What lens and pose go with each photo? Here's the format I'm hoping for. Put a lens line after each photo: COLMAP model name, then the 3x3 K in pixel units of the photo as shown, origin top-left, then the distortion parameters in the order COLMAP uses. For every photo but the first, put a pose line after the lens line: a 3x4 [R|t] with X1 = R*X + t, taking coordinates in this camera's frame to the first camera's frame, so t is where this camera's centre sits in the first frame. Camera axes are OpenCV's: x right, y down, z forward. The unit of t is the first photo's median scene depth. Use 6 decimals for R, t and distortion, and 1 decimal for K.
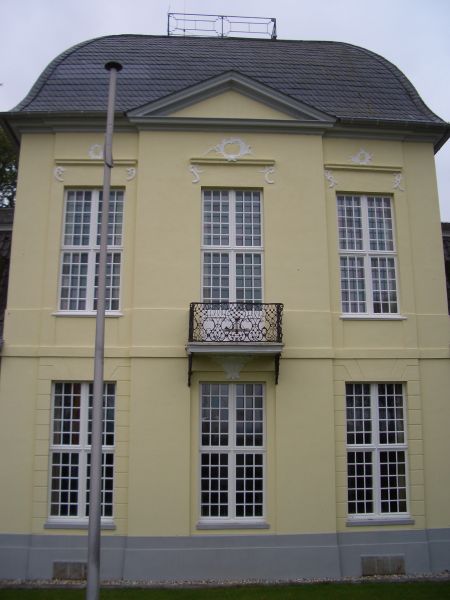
lens RADIAL K [[633.3, 0, 233.0], [0, 633.3, 284.3], [0, 0, 1]] dist [-0.159174, 0.000000]
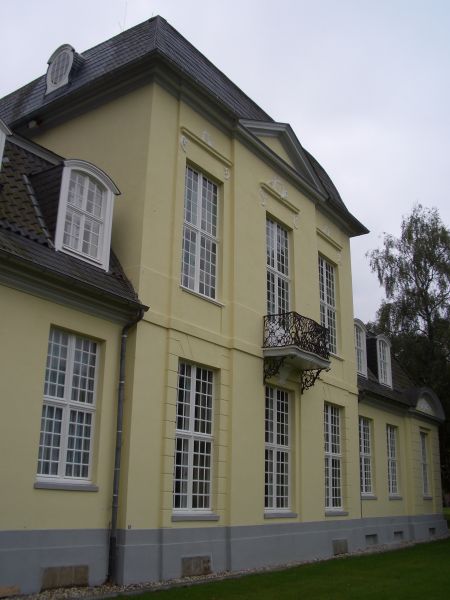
lens RADIAL K [[633.3, 0, 228.8], [0, 633.3, 301.0], [0, 0, 1]] dist [-0.159174, 0.000000]
pose [[0.619560, 0.251581, 0.743541, -0.897164], [-0.190740, 0.967107, -0.168291, 0.204369], [-0.761422, -0.037557, 0.647167, 0.328655]]
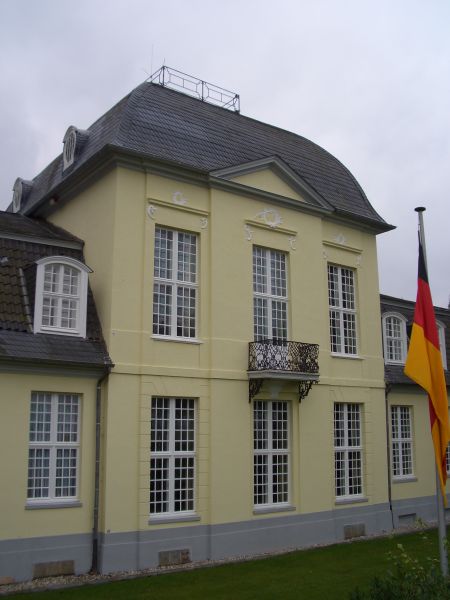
lens RADIAL K [[633.3, 0, 230.6], [0, 633.3, 302.2], [0, 0, 1]] dist [-0.159174, 0.000000]
pose [[0.838813, 0.111123, 0.532958, -0.759733], [-0.118381, 0.992753, -0.020674, -0.008801], [-0.531393, -0.045751, 0.845889, -0.047871]]
